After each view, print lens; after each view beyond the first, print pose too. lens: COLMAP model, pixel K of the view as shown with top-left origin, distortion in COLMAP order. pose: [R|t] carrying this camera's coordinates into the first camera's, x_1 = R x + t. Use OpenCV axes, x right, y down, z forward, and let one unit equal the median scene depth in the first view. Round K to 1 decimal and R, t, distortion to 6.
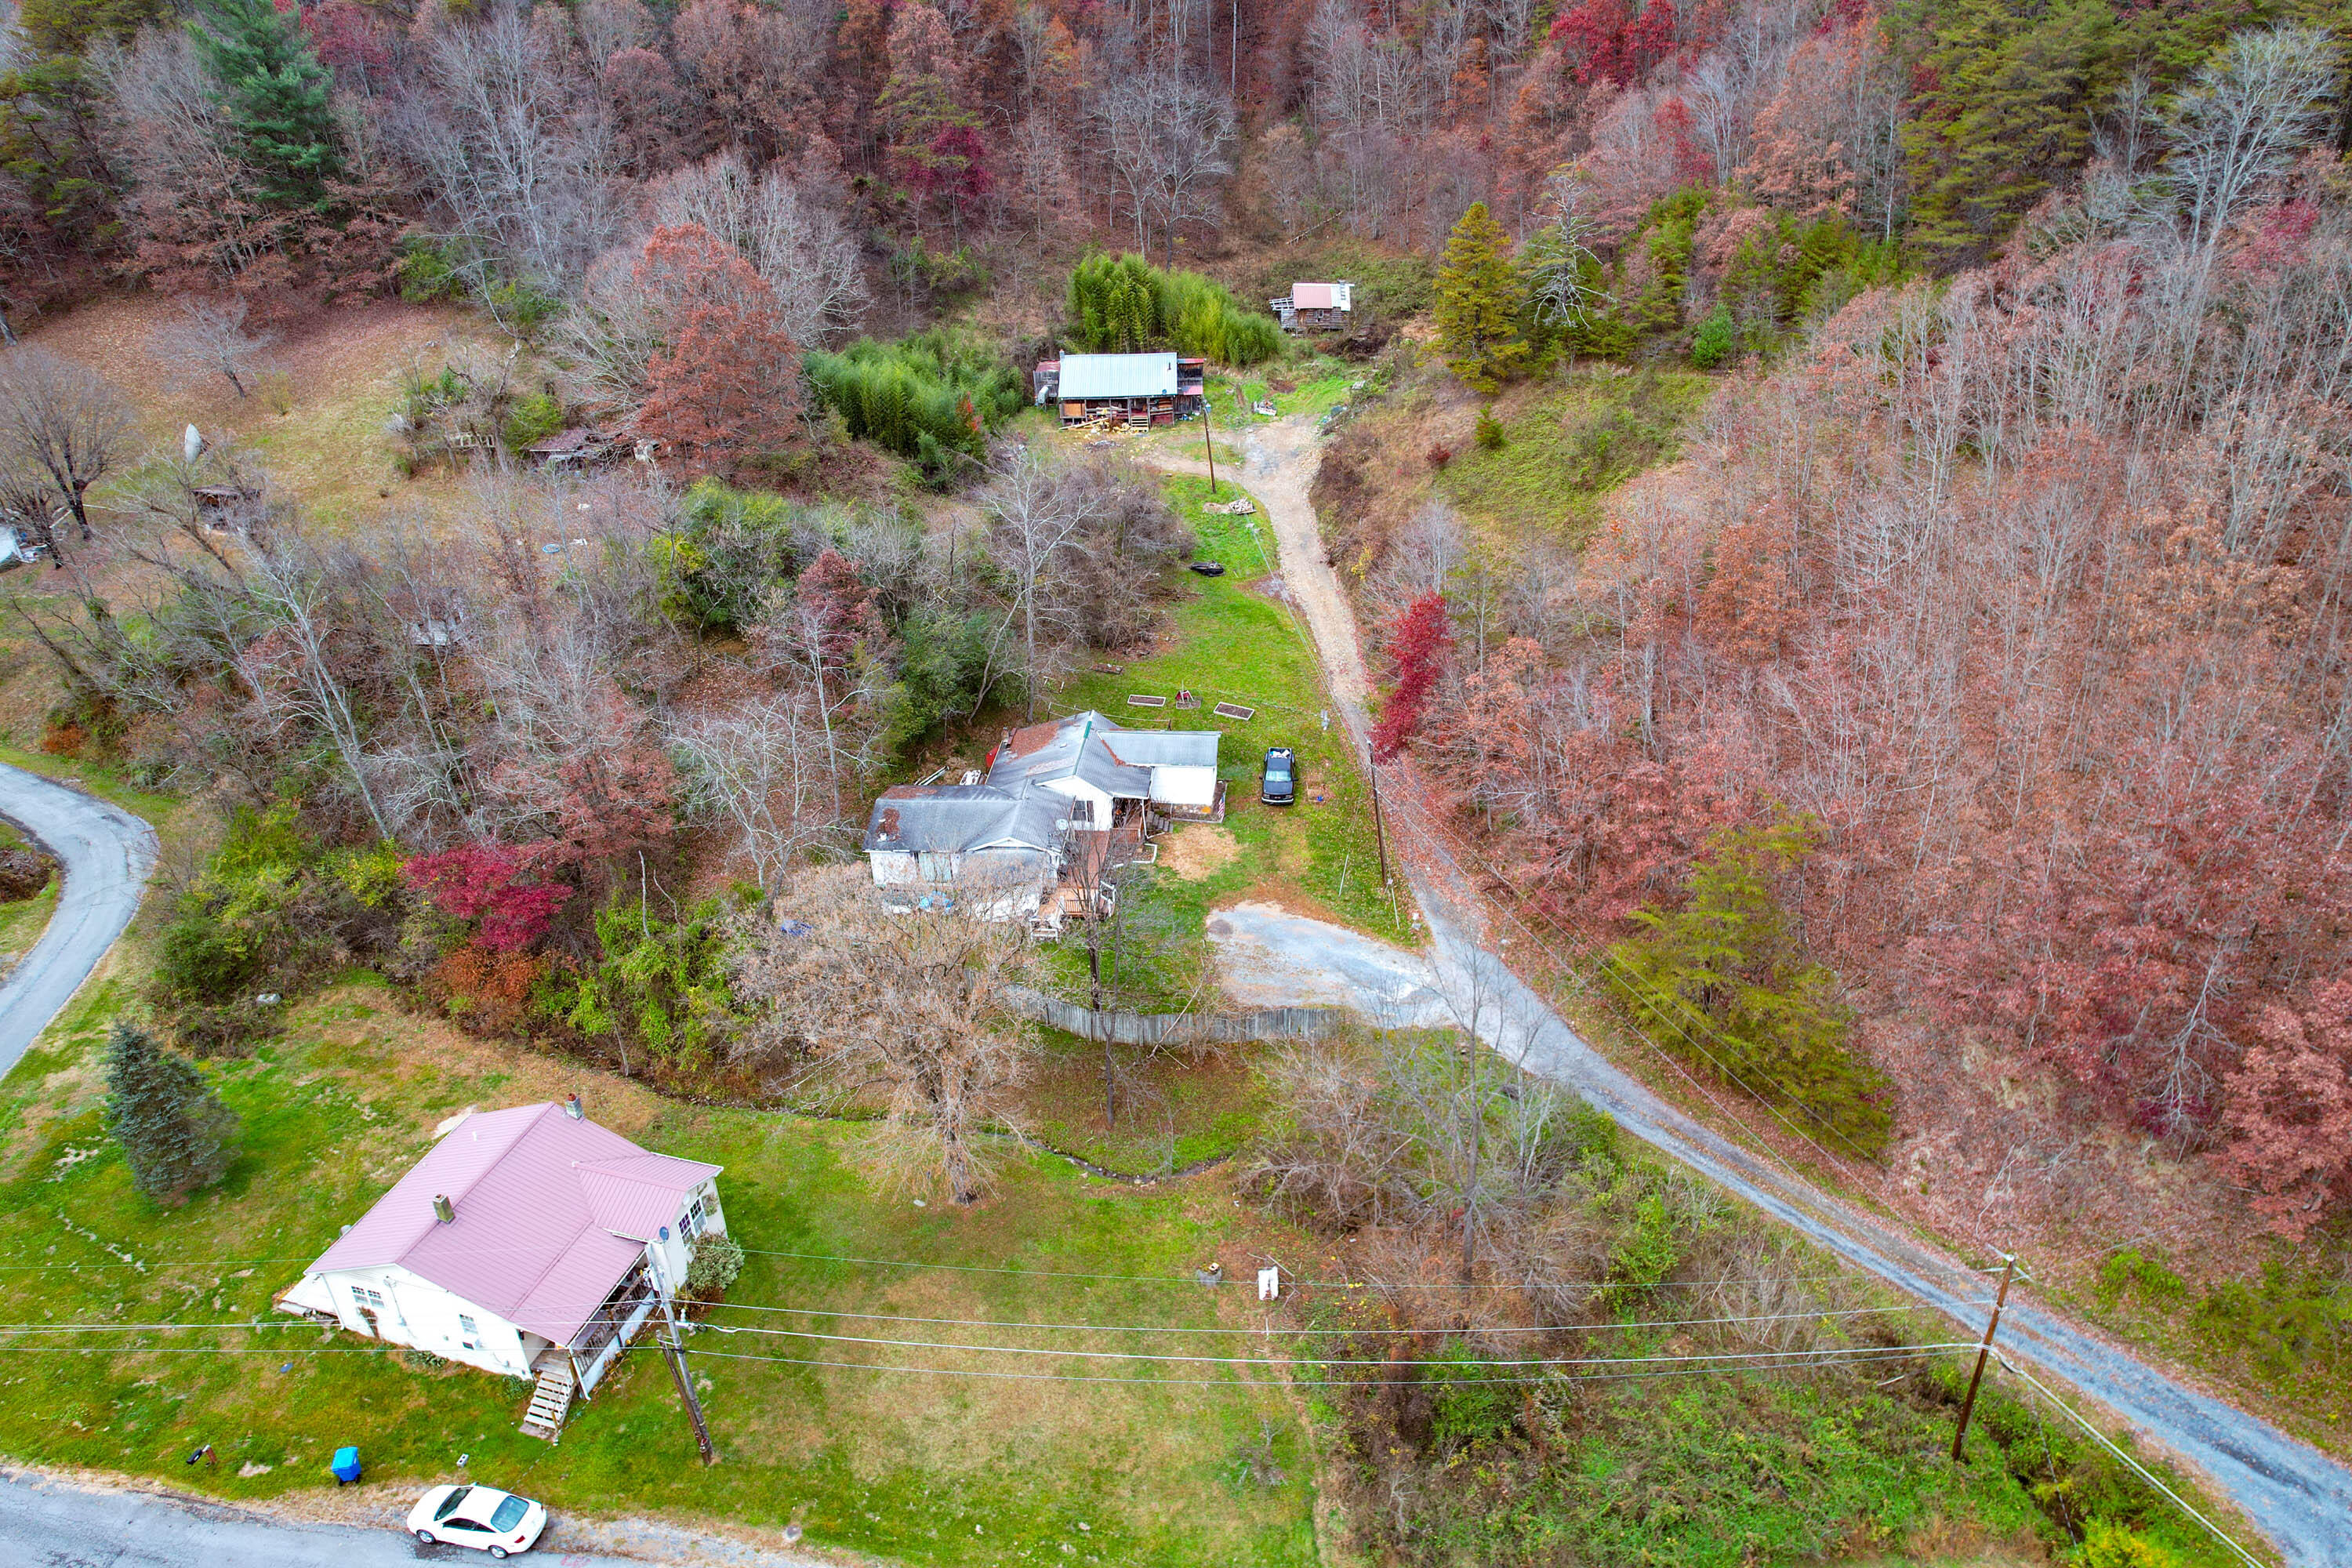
lens RADIAL K [[1508.2, 0, 1179.6], [0, 1508.2, 770.3], [0, 0, 1]] dist [-0.085380, 0.080572]
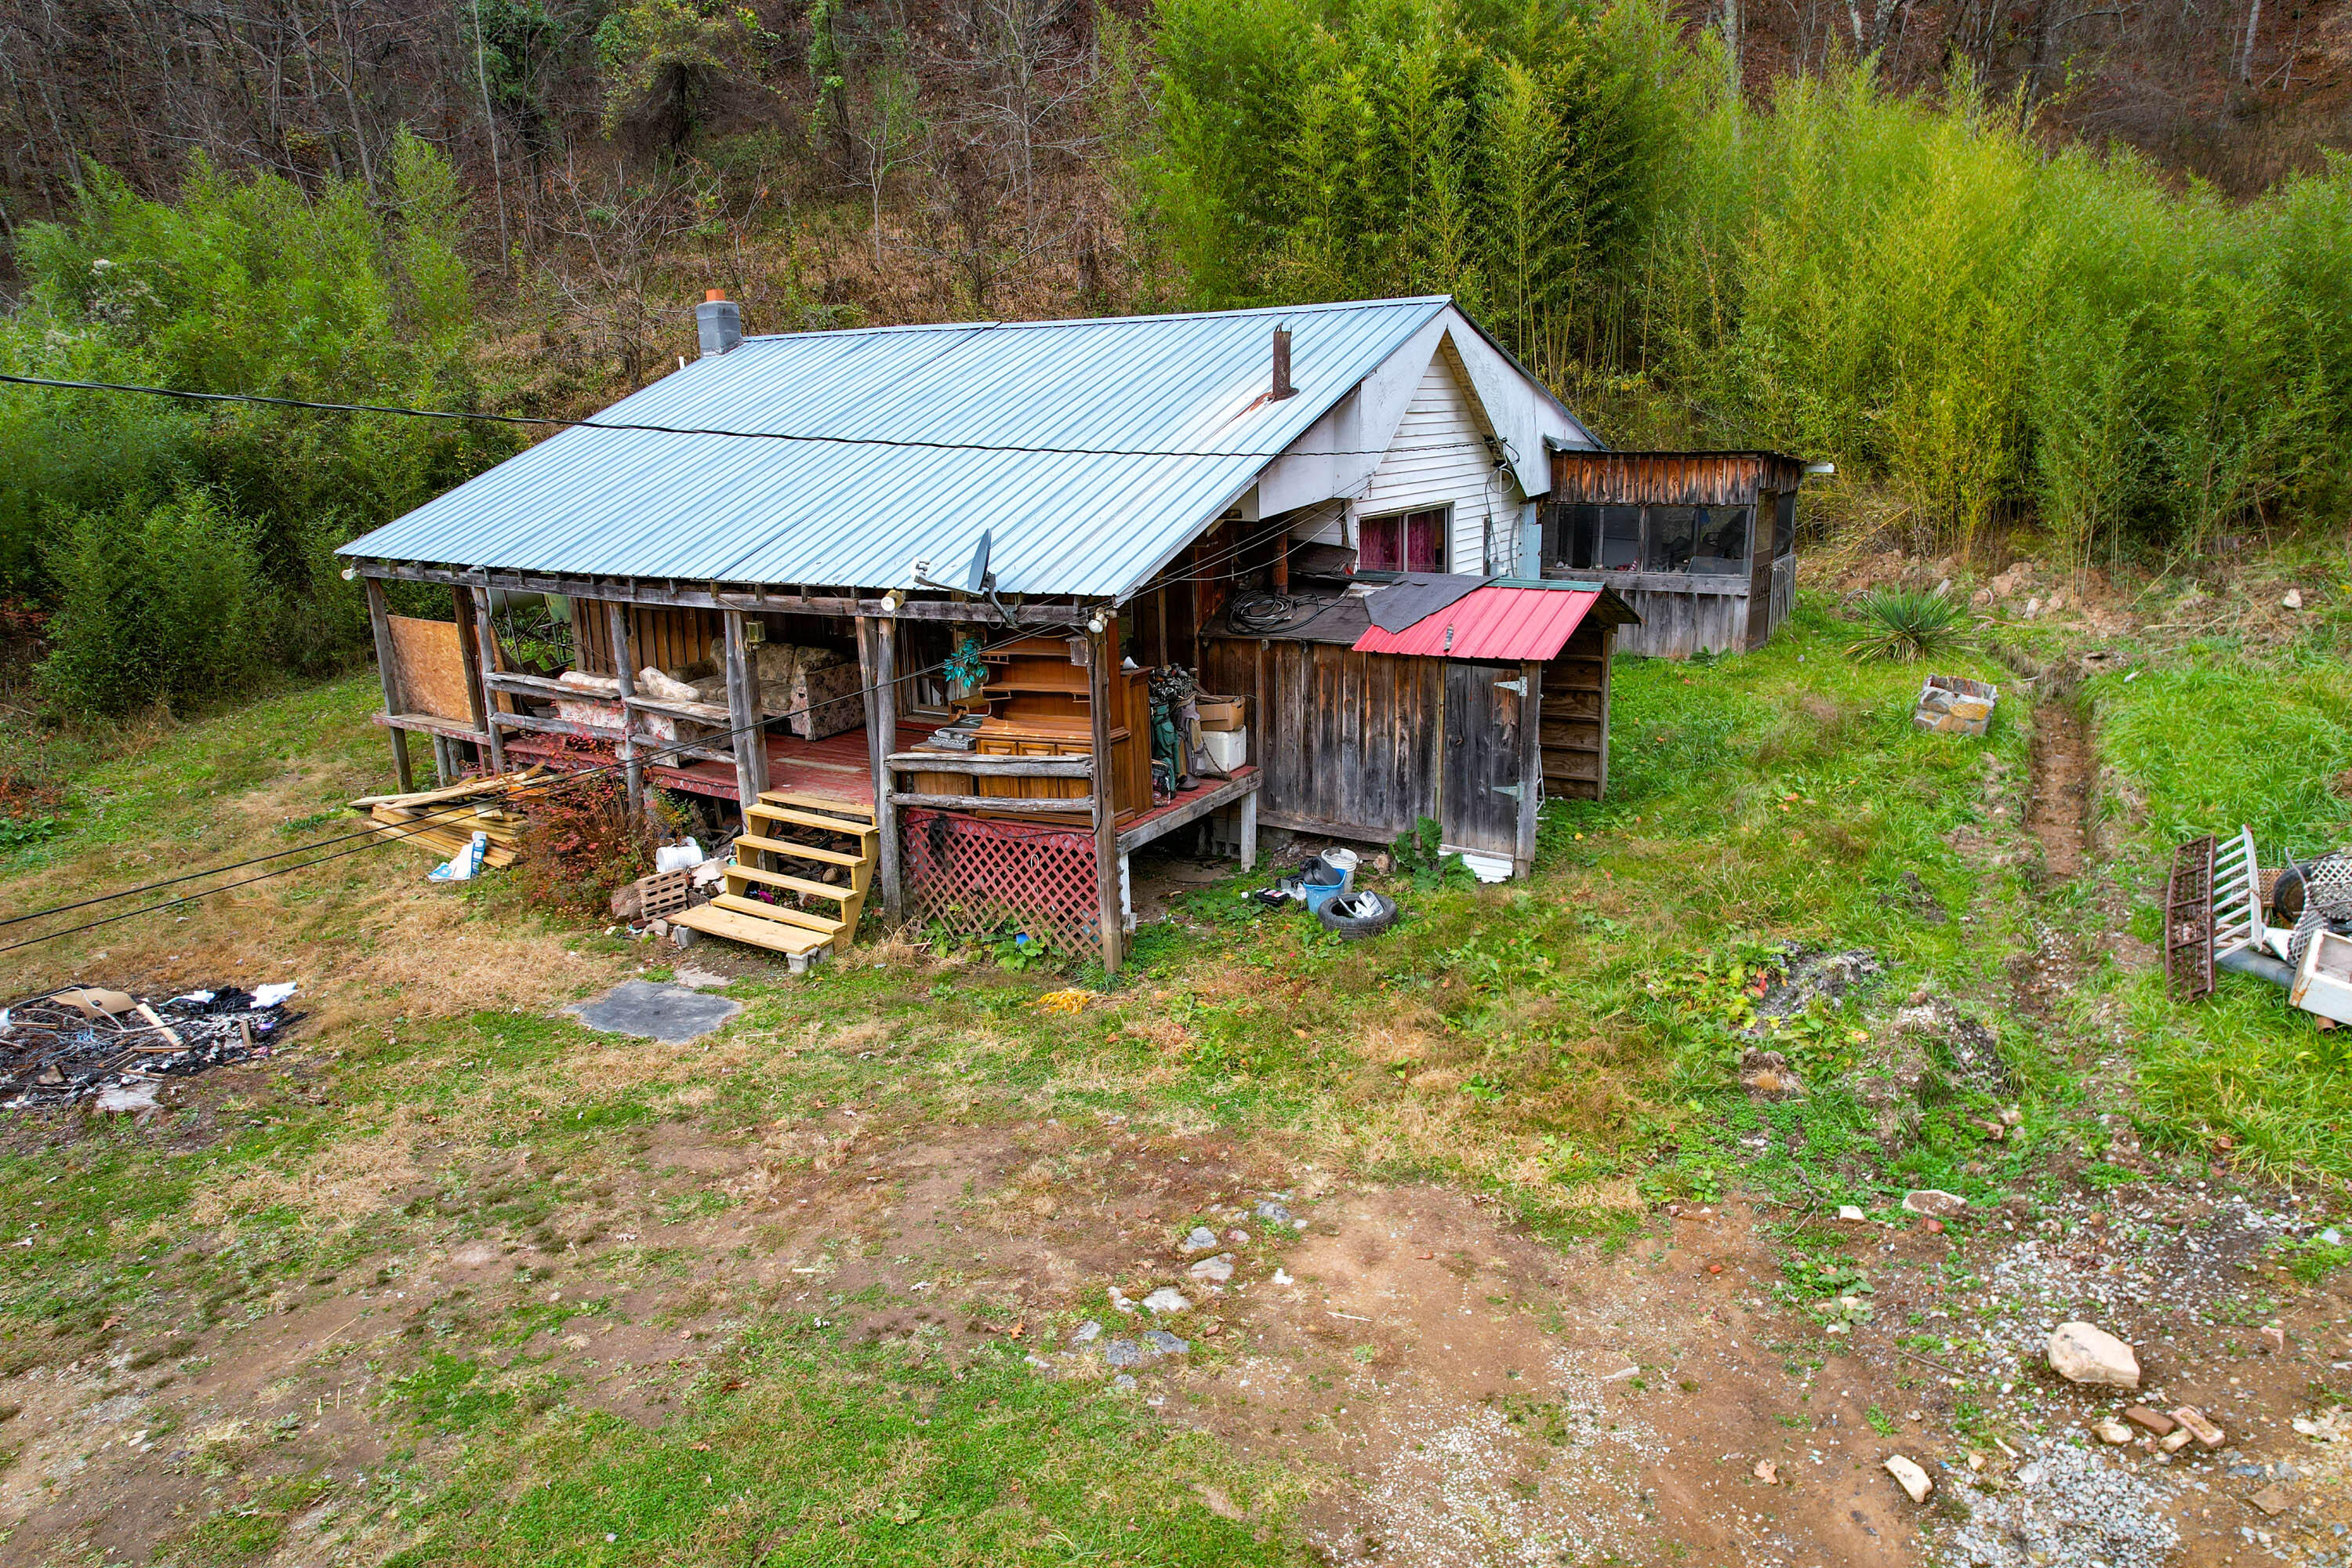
lens RADIAL K [[1508.2, 0, 1179.6], [0, 1508.2, 770.3], [0, 0, 1]] dist [-0.085380, 0.080572]
pose [[0.843327, 0.136593, -0.519752, 0.049032], [-0.248673, 0.956571, -0.152095, -0.253901], [0.476405, 0.257515, 0.840669, 1.030853]]
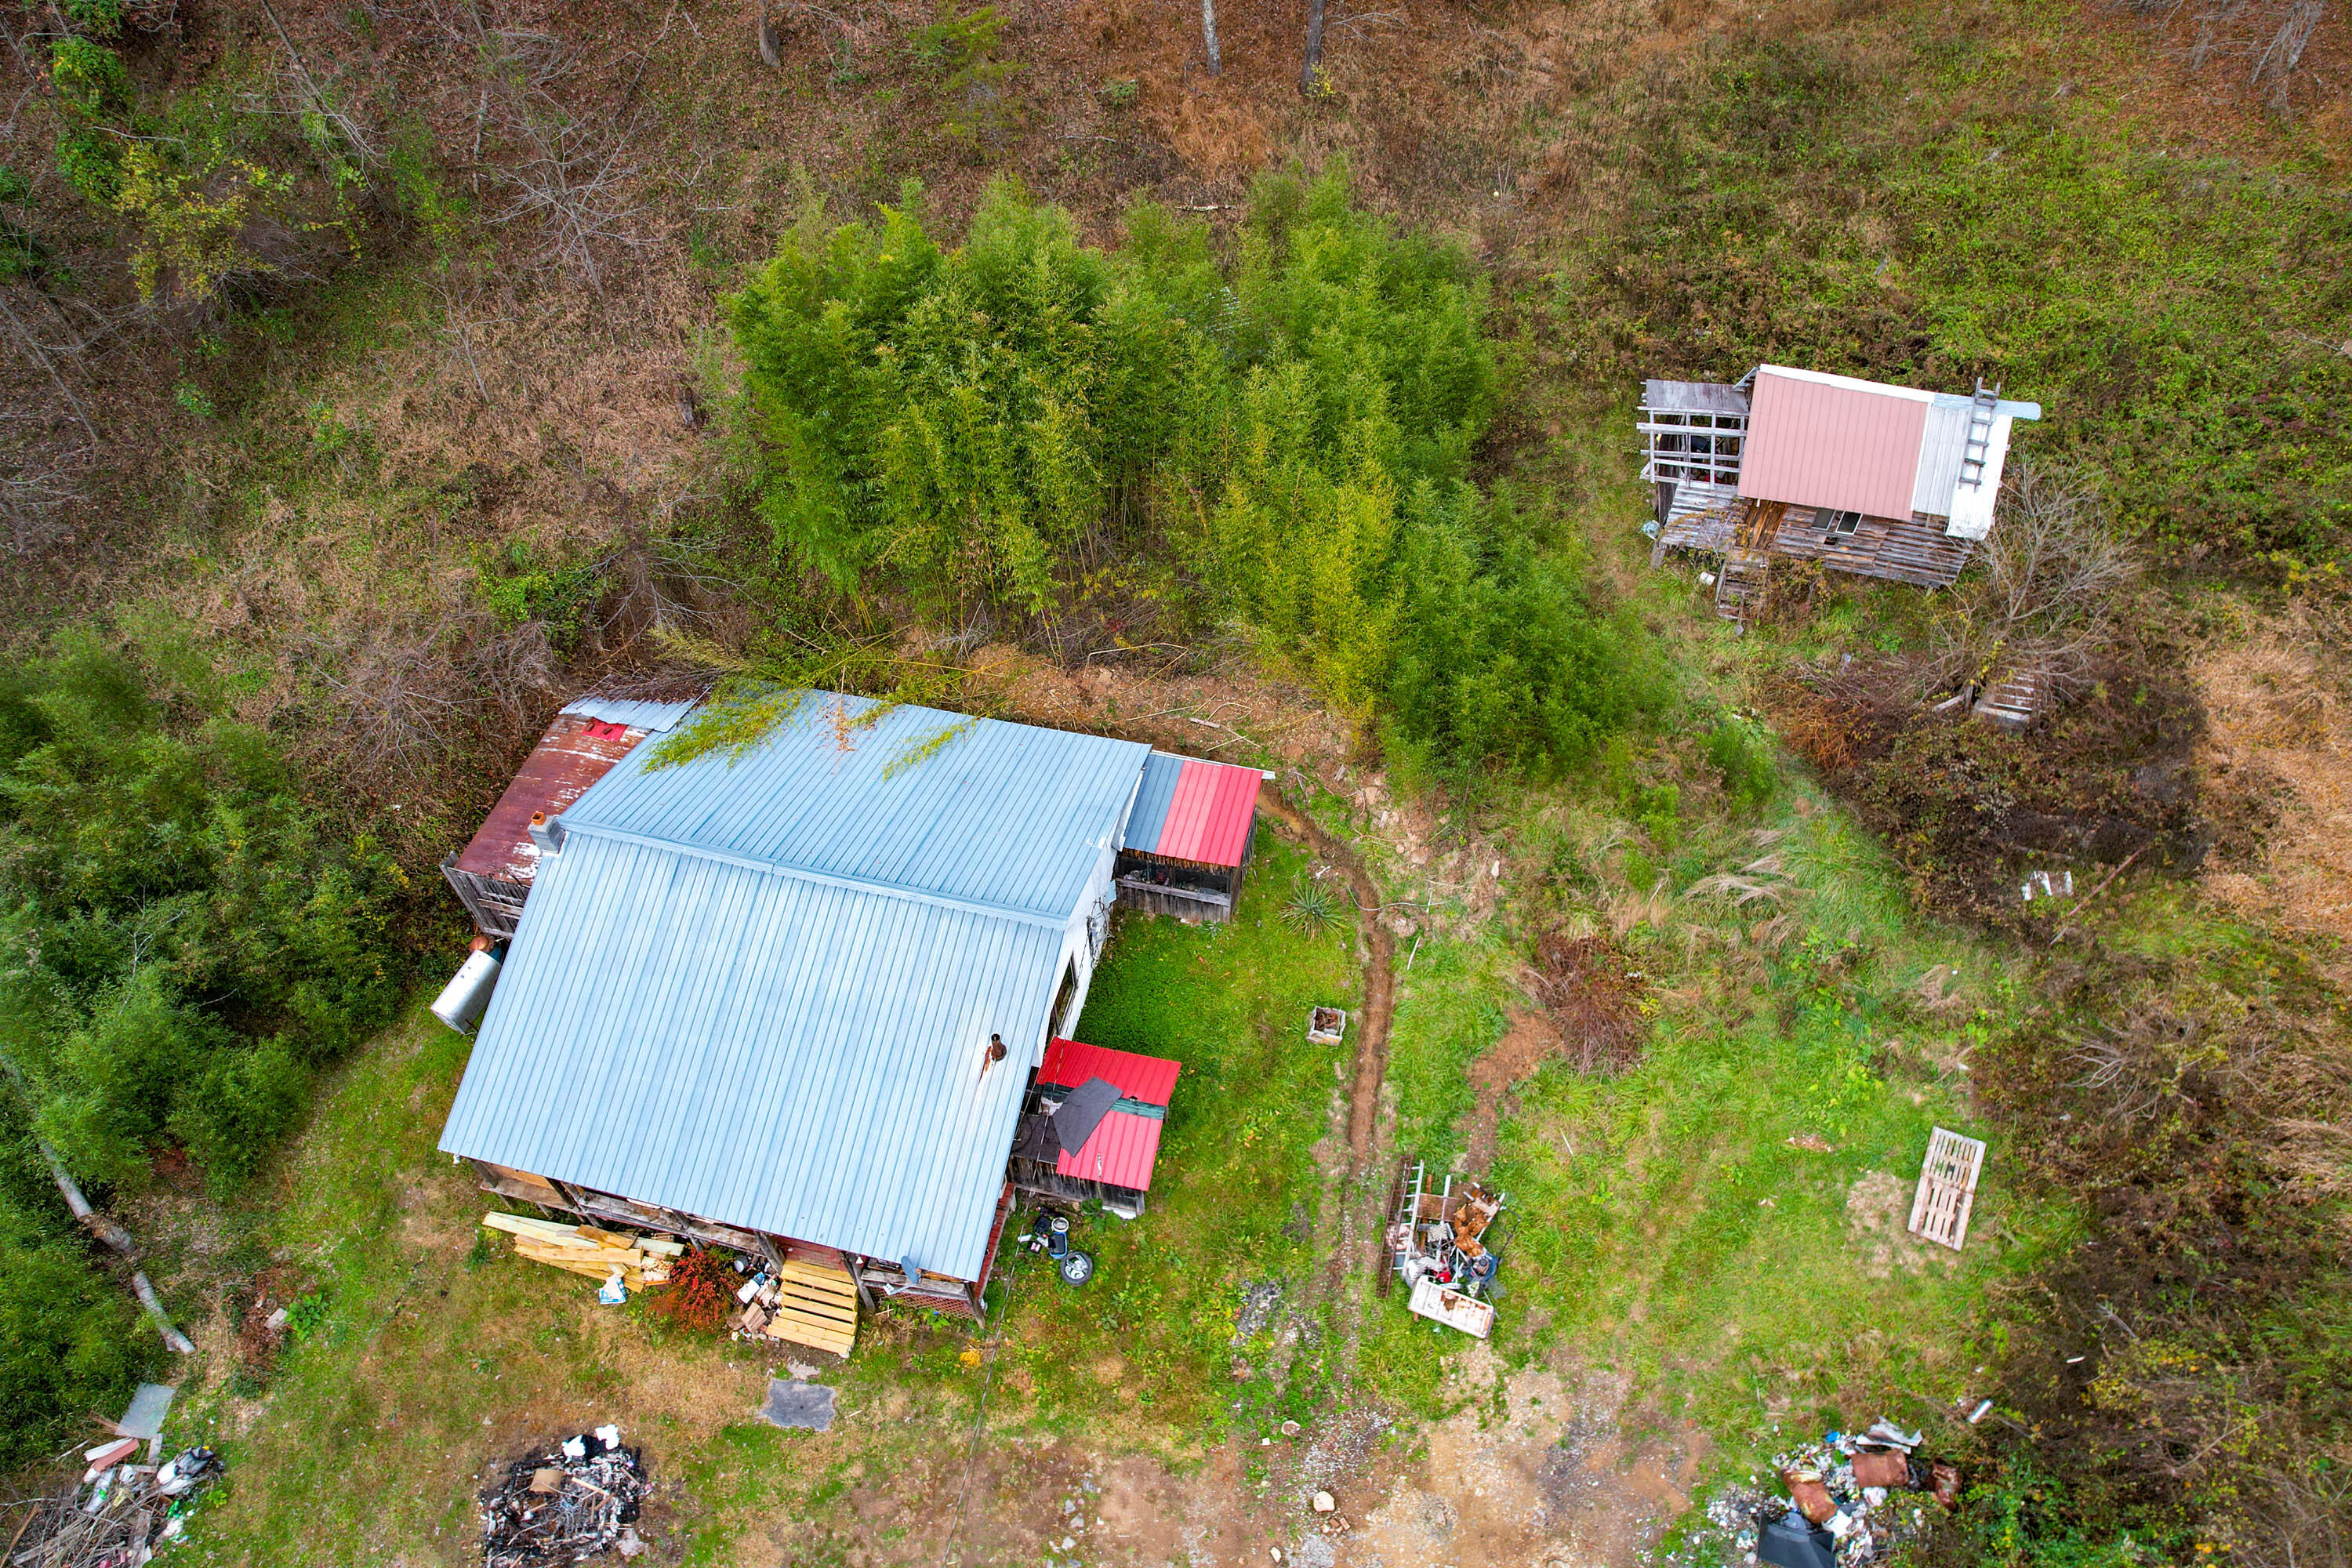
lens RADIAL K [[1508.2, 0, 1179.6], [0, 1508.2, 770.3], [0, 0, 1]] dist [-0.085380, 0.080572]
pose [[0.971657, 0.184679, -0.147567, 0.044054], [-0.115475, 0.915499, 0.385393, -0.429041], [0.206272, -0.357429, 0.910877, 0.939713]]
